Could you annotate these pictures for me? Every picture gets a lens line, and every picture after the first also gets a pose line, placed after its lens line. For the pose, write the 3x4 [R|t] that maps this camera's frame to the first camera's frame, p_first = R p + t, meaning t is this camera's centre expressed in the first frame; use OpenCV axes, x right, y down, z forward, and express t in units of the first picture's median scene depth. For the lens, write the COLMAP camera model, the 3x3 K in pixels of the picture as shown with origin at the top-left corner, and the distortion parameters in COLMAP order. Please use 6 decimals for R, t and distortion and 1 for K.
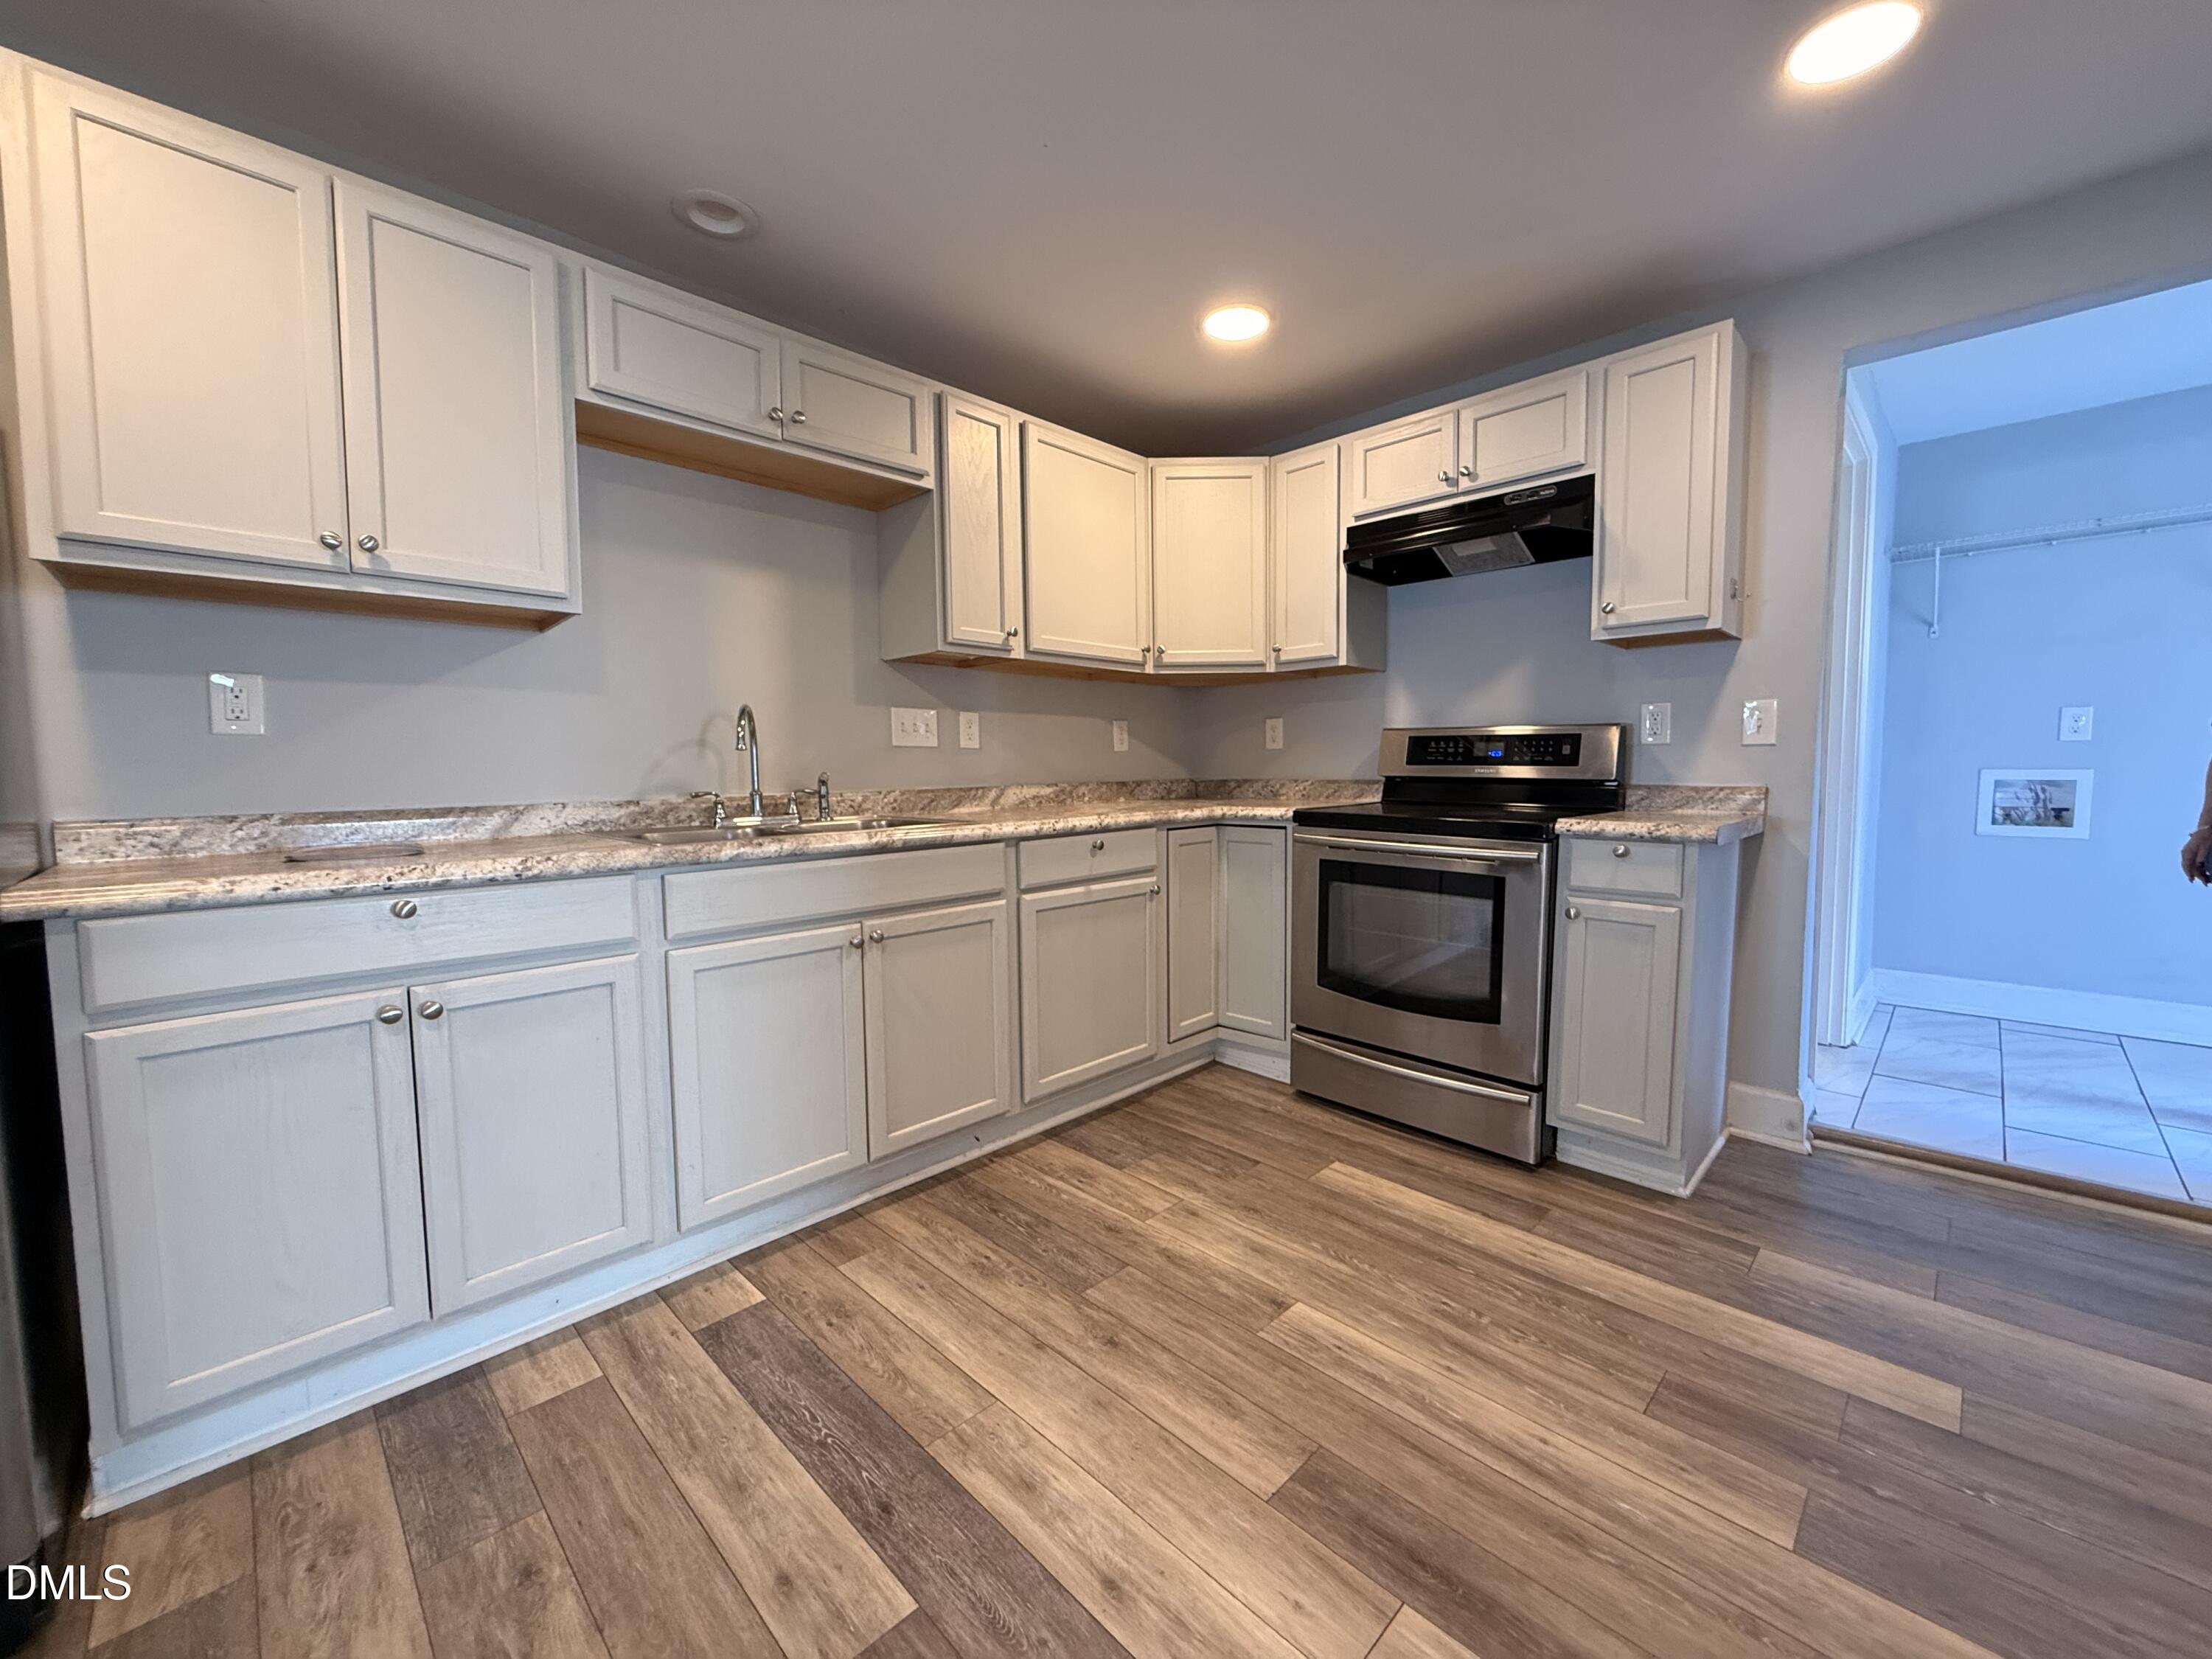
lens RADIAL K [[884.7, 0, 1108.7], [0, 884.7, 826.8], [0, 0, 1]] dist [0.001826, -0.000160]
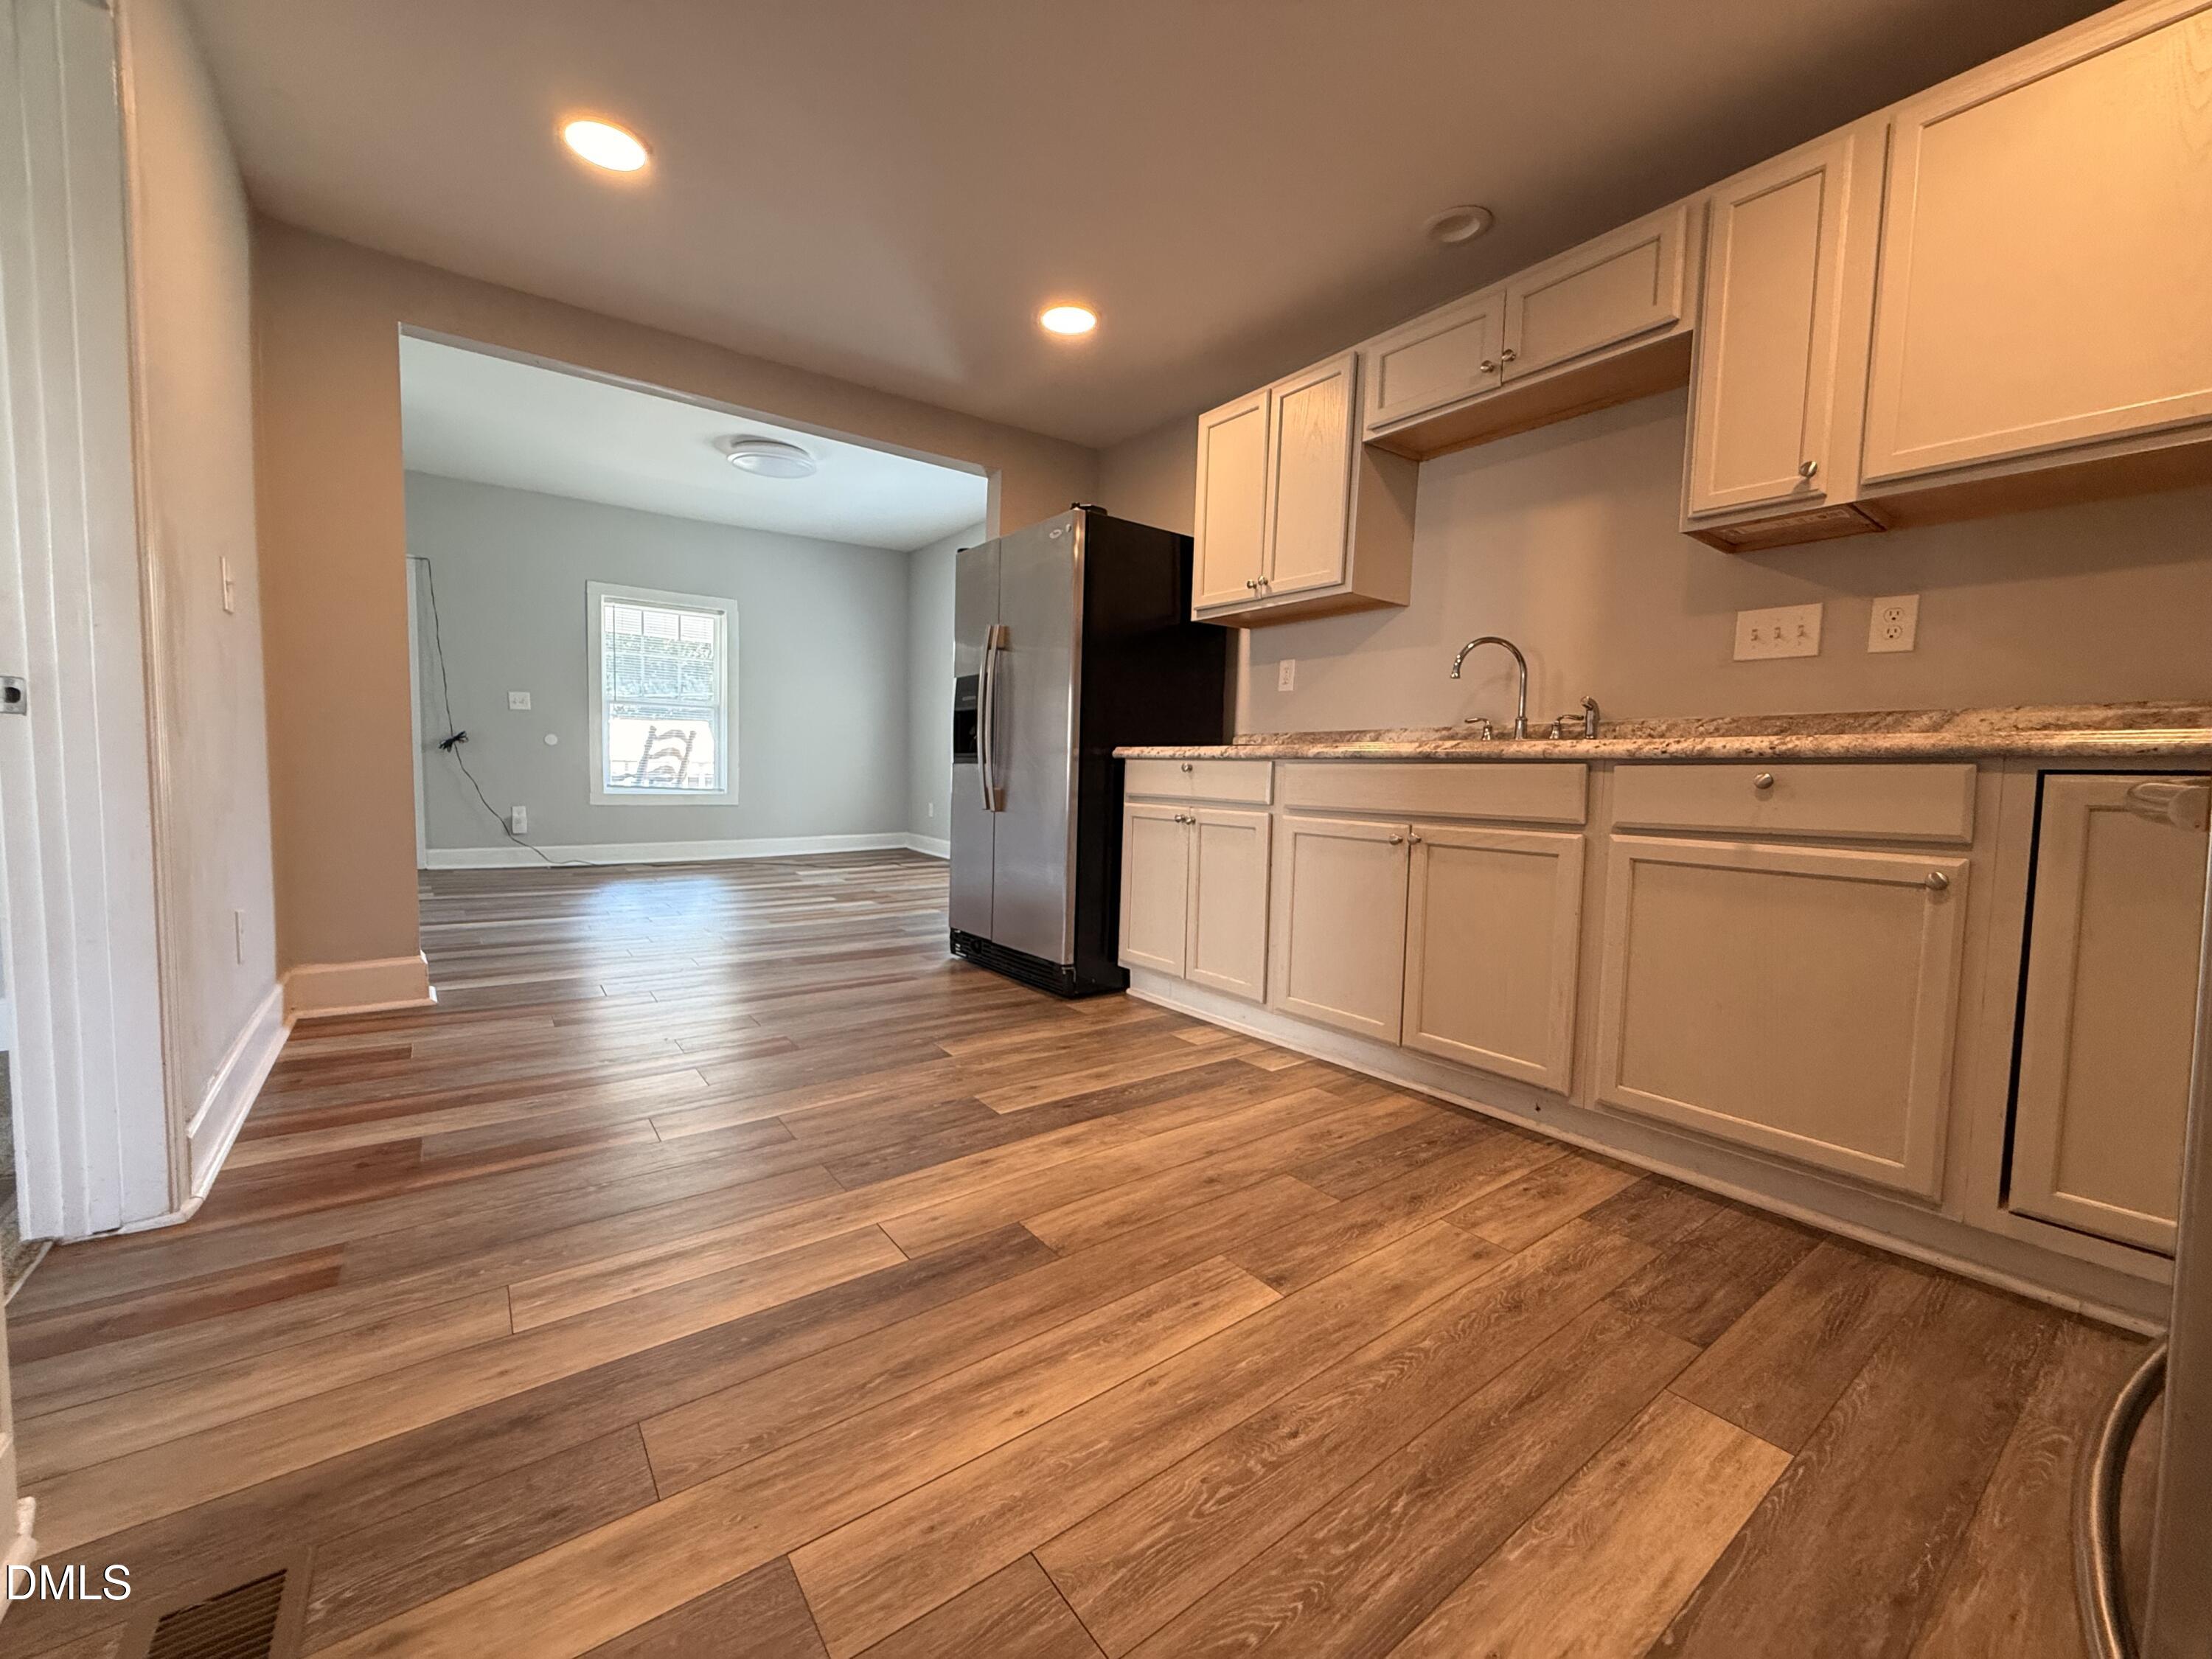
lens RADIAL K [[884.7, 0, 1103.4], [0, 884.7, 826.3], [0, 0, 1]] dist [0.001826, -0.000160]
pose [[-0.152417, 0.071022, -0.985761, 0.948109], [-0.086700, 0.992608, 0.084921, 0.054887], [0.984506, 0.098409, -0.145133, 0.862995]]
